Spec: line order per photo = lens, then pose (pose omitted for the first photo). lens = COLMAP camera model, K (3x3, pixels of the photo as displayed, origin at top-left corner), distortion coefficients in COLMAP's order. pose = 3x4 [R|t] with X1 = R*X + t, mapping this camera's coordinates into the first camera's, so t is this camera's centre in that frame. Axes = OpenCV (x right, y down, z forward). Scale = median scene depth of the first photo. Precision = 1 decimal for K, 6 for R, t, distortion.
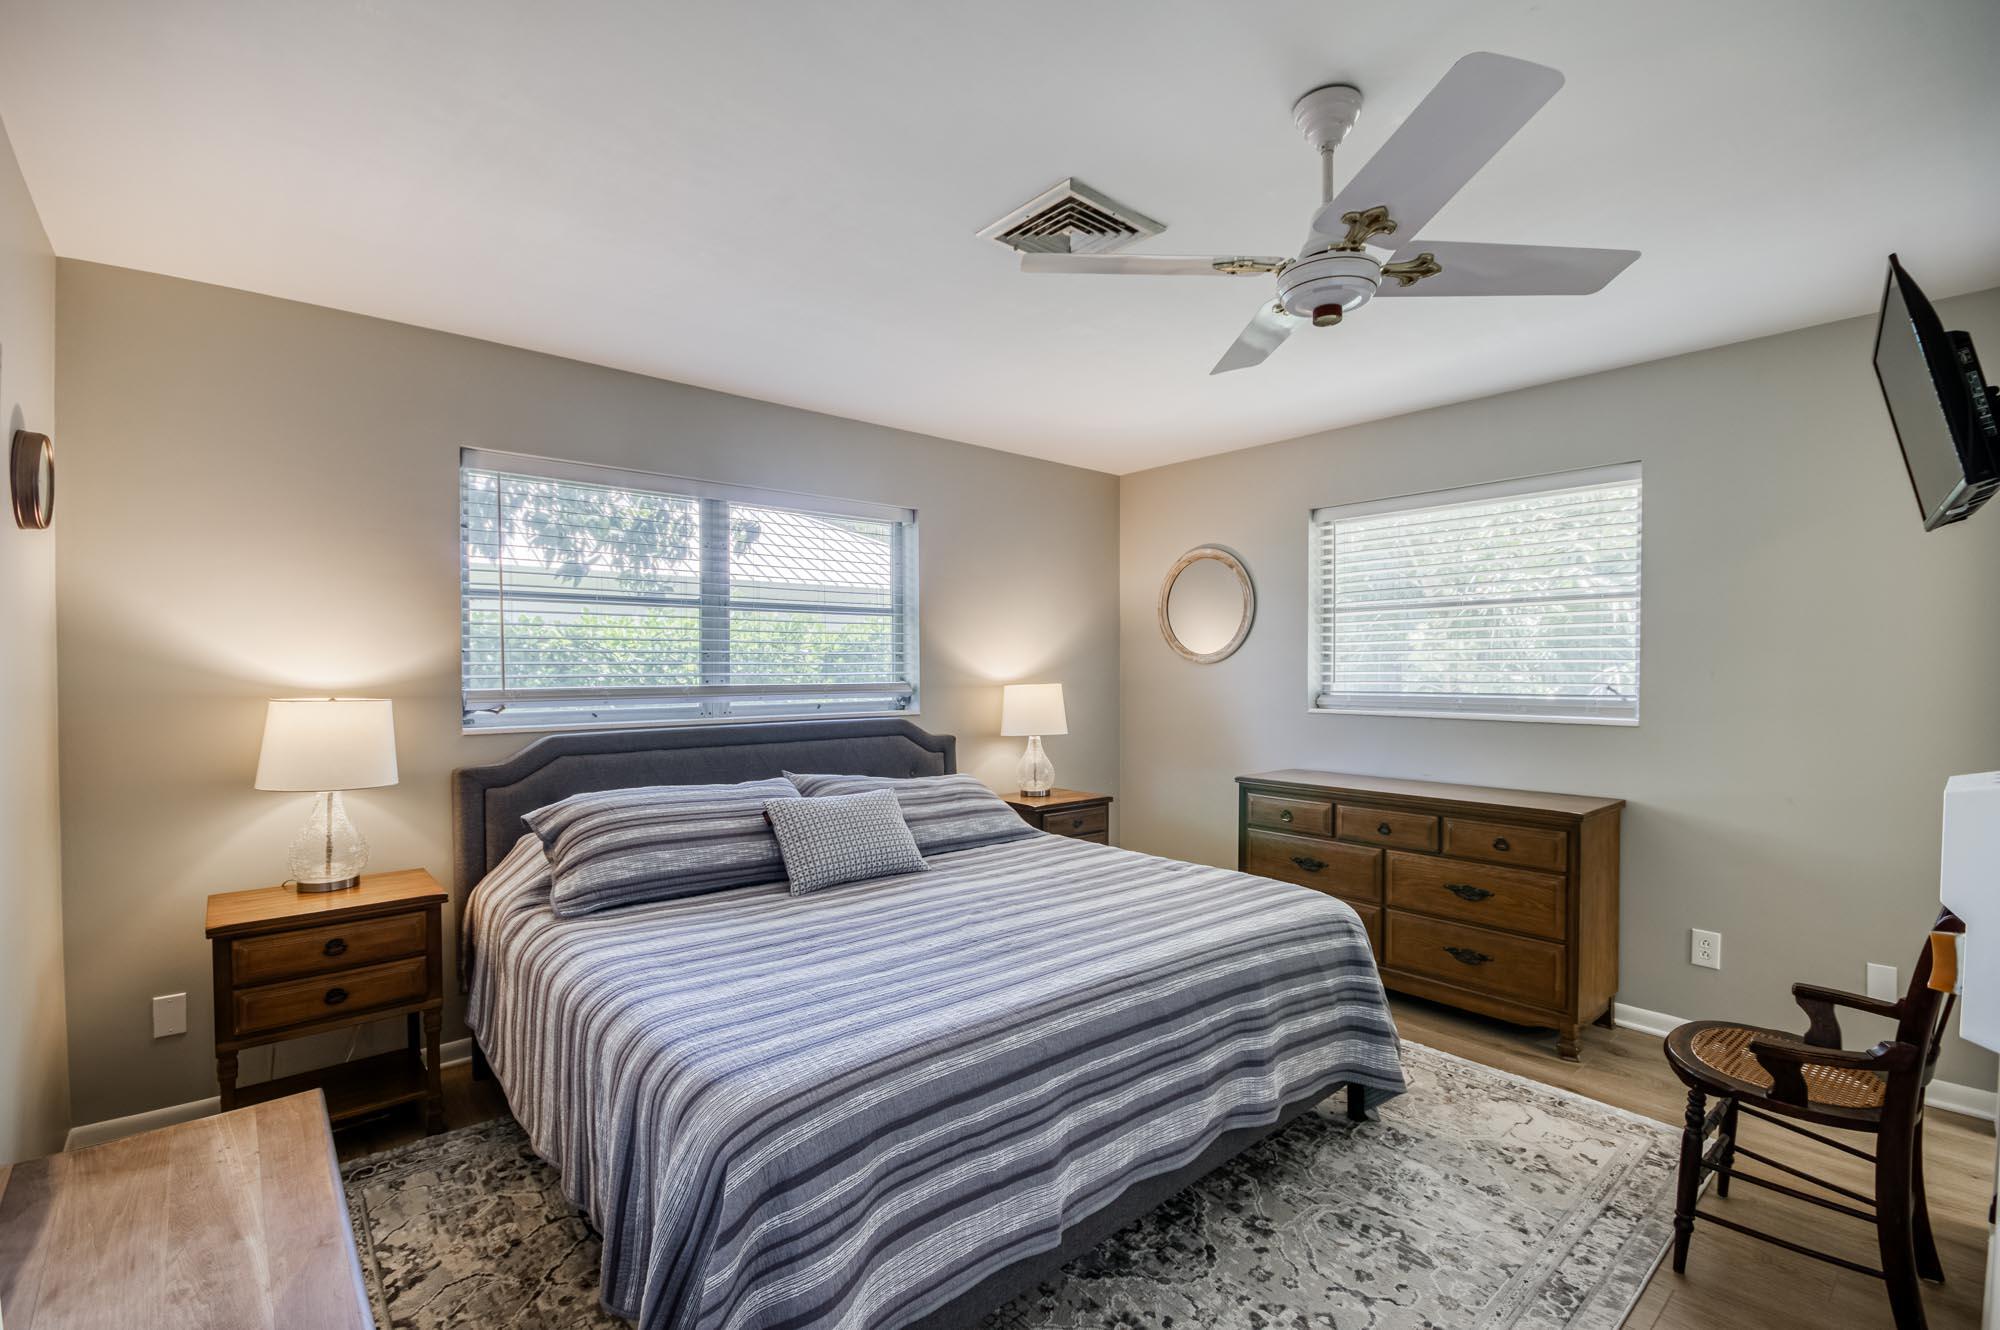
lens RADIAL K [[900.0, 0, 1003.1], [0, 900.0, 691.4], [0, 0, 1]] dist [-0.117338, -0.000202]
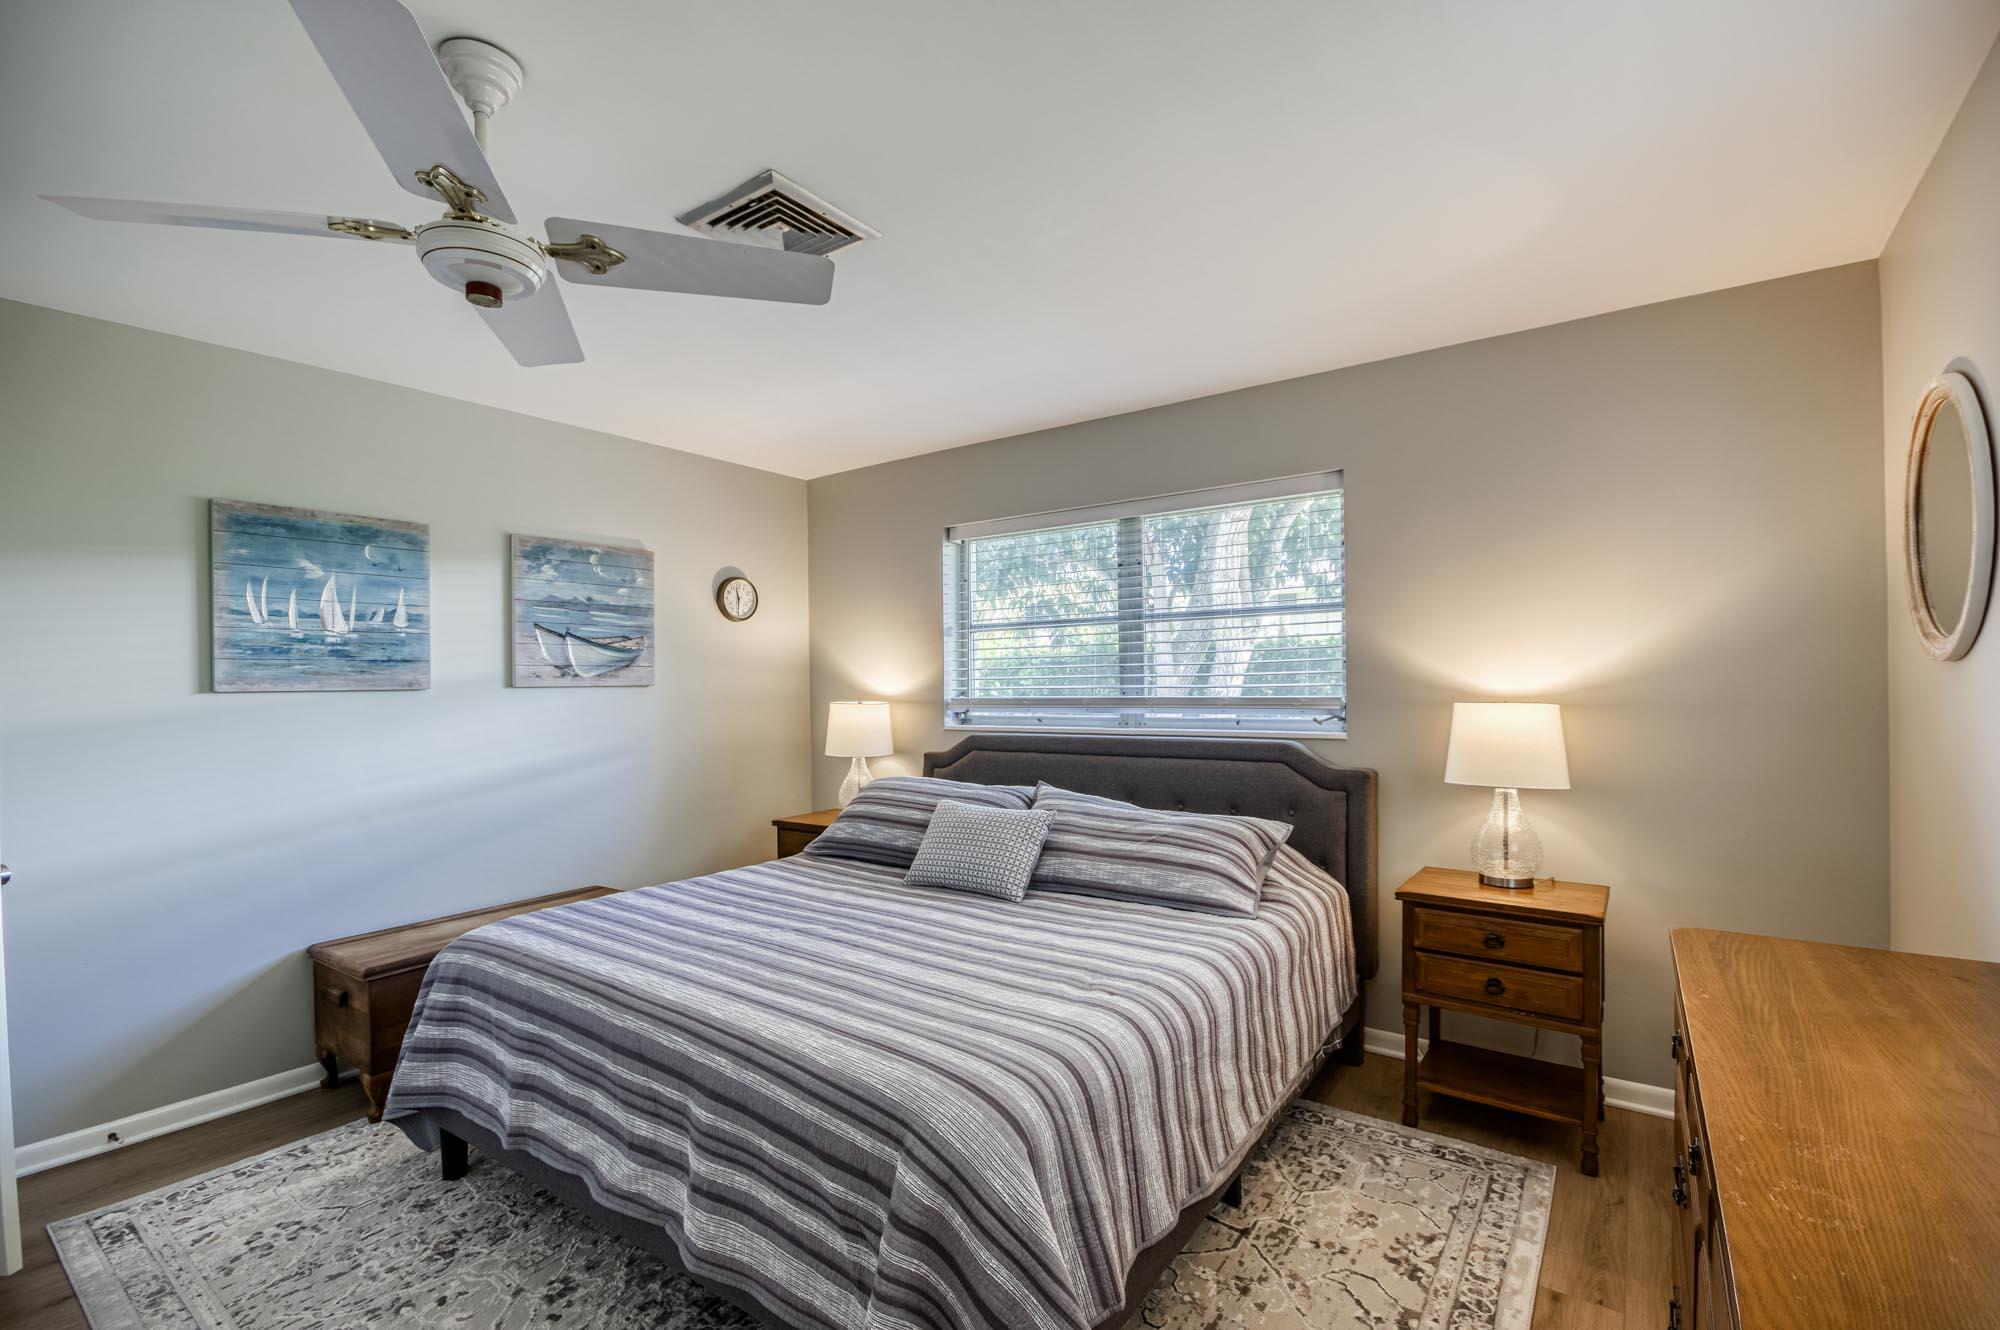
lens RADIAL K [[892.4, 0, 1006.9], [0, 892.4, 670.5], [0, 0, 1]] dist [0.002590, -0.000774]
pose [[0.222229, -0.012450, -0.974915, 0.663858], [-0.012340, 0.999802, -0.015581, -0.019729], [0.974916, 0.015493, 0.222032, 0.636432]]
